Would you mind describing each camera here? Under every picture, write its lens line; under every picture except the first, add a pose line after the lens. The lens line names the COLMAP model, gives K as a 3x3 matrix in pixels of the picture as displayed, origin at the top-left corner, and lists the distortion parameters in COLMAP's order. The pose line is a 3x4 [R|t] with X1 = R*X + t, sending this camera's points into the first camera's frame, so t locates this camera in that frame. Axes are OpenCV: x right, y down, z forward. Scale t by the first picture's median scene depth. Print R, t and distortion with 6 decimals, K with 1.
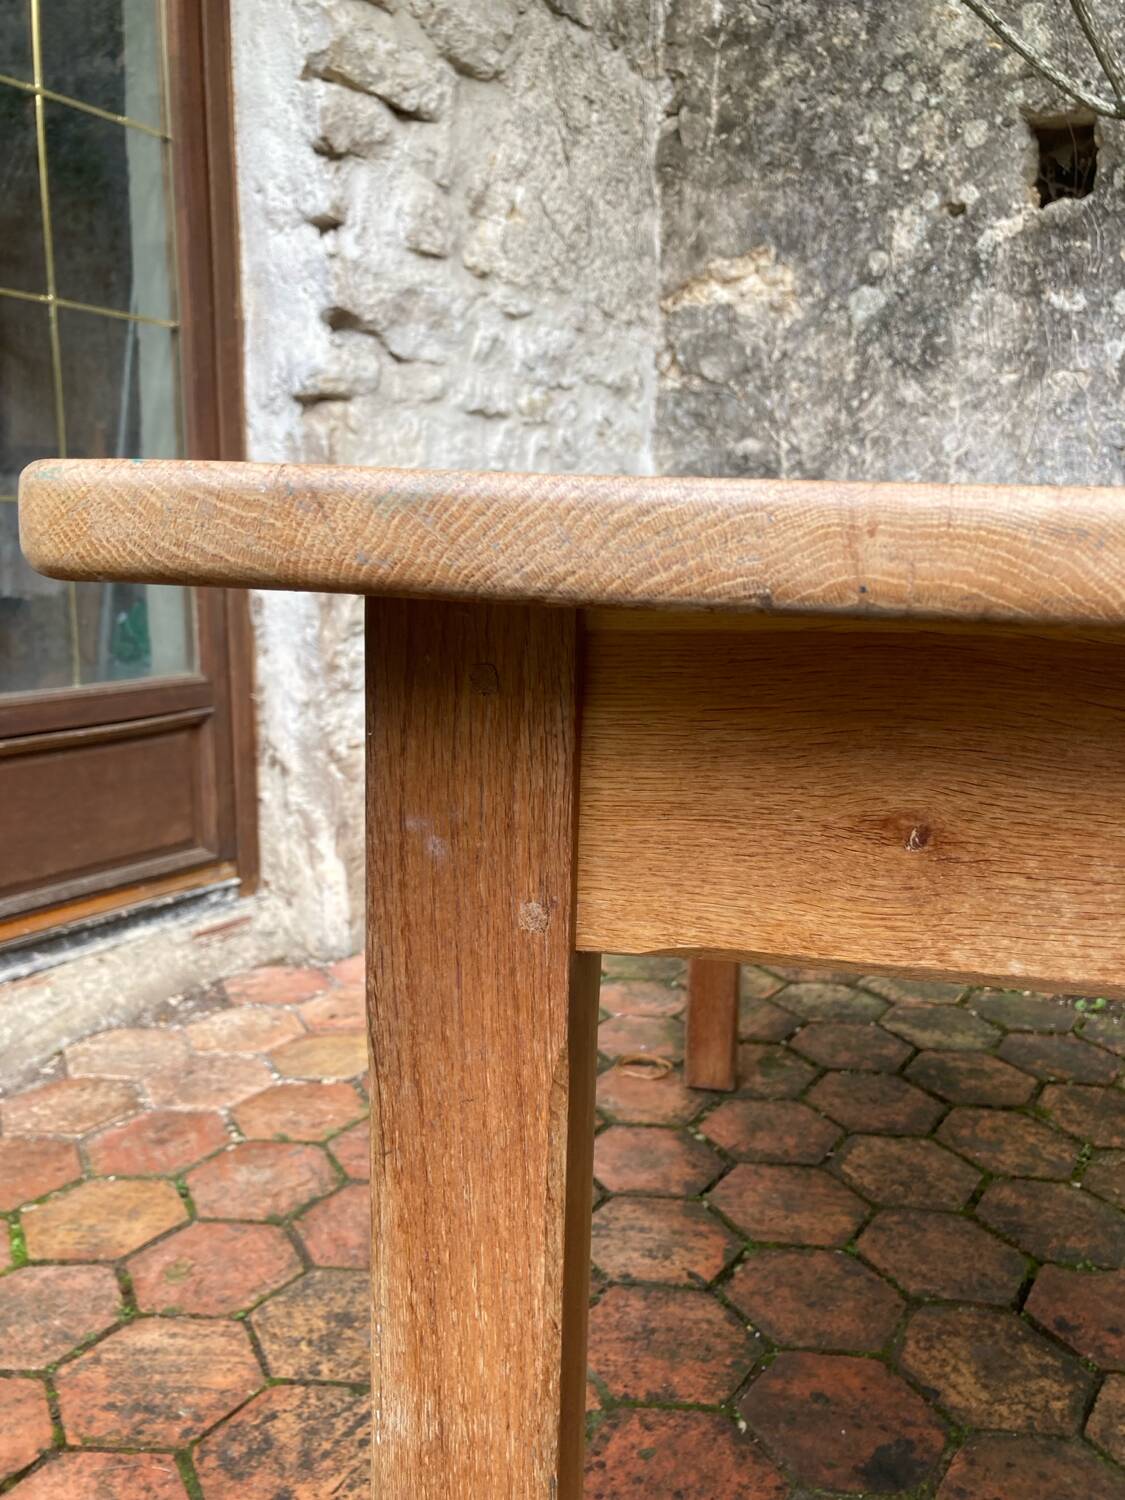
lens RADIAL K [[1249.9, 0, 553.4], [0, 1249.9, 749.9], [0, 0, 1]] dist [0.005574, 0.009590]
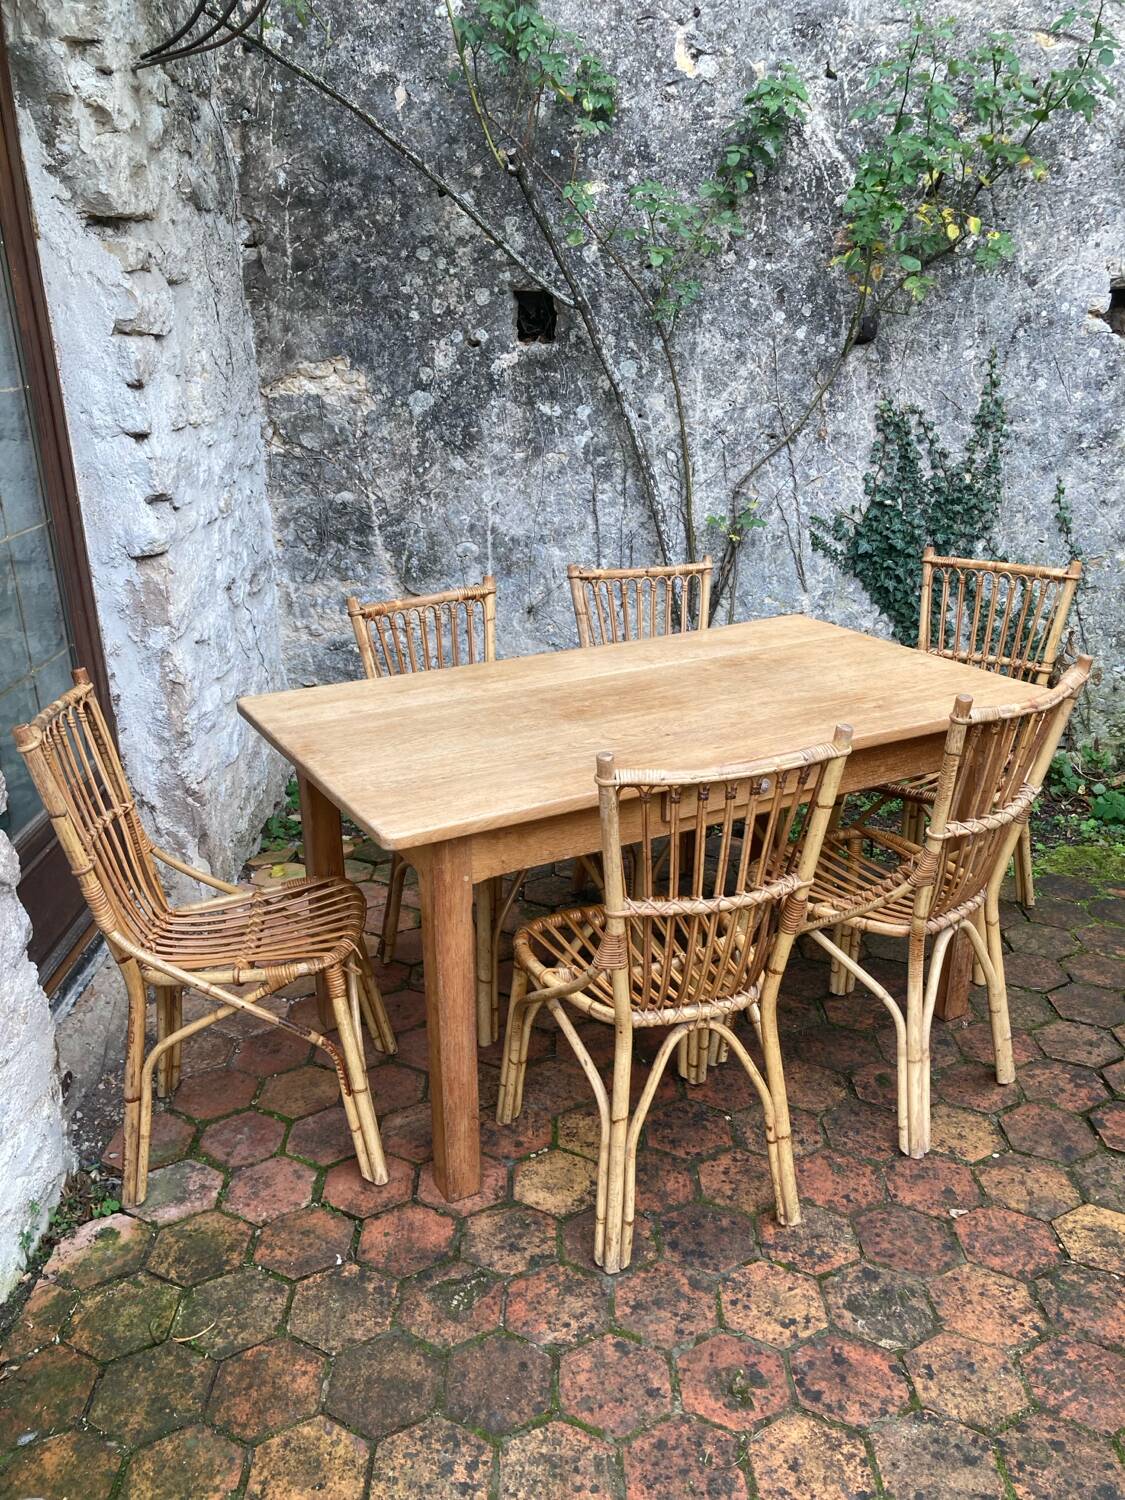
lens RADIAL K [[1249.9, 0, 550.2], [0, 1249.9, 770.3], [0, 0, 1]] dist [0.005574, 0.009590]
pose [[0.840129, -0.214070, 0.498354, -0.537841], [0.121444, 0.969733, 0.211822, -0.274680], [-0.528616, -0.117436, 0.840699, -0.444513]]
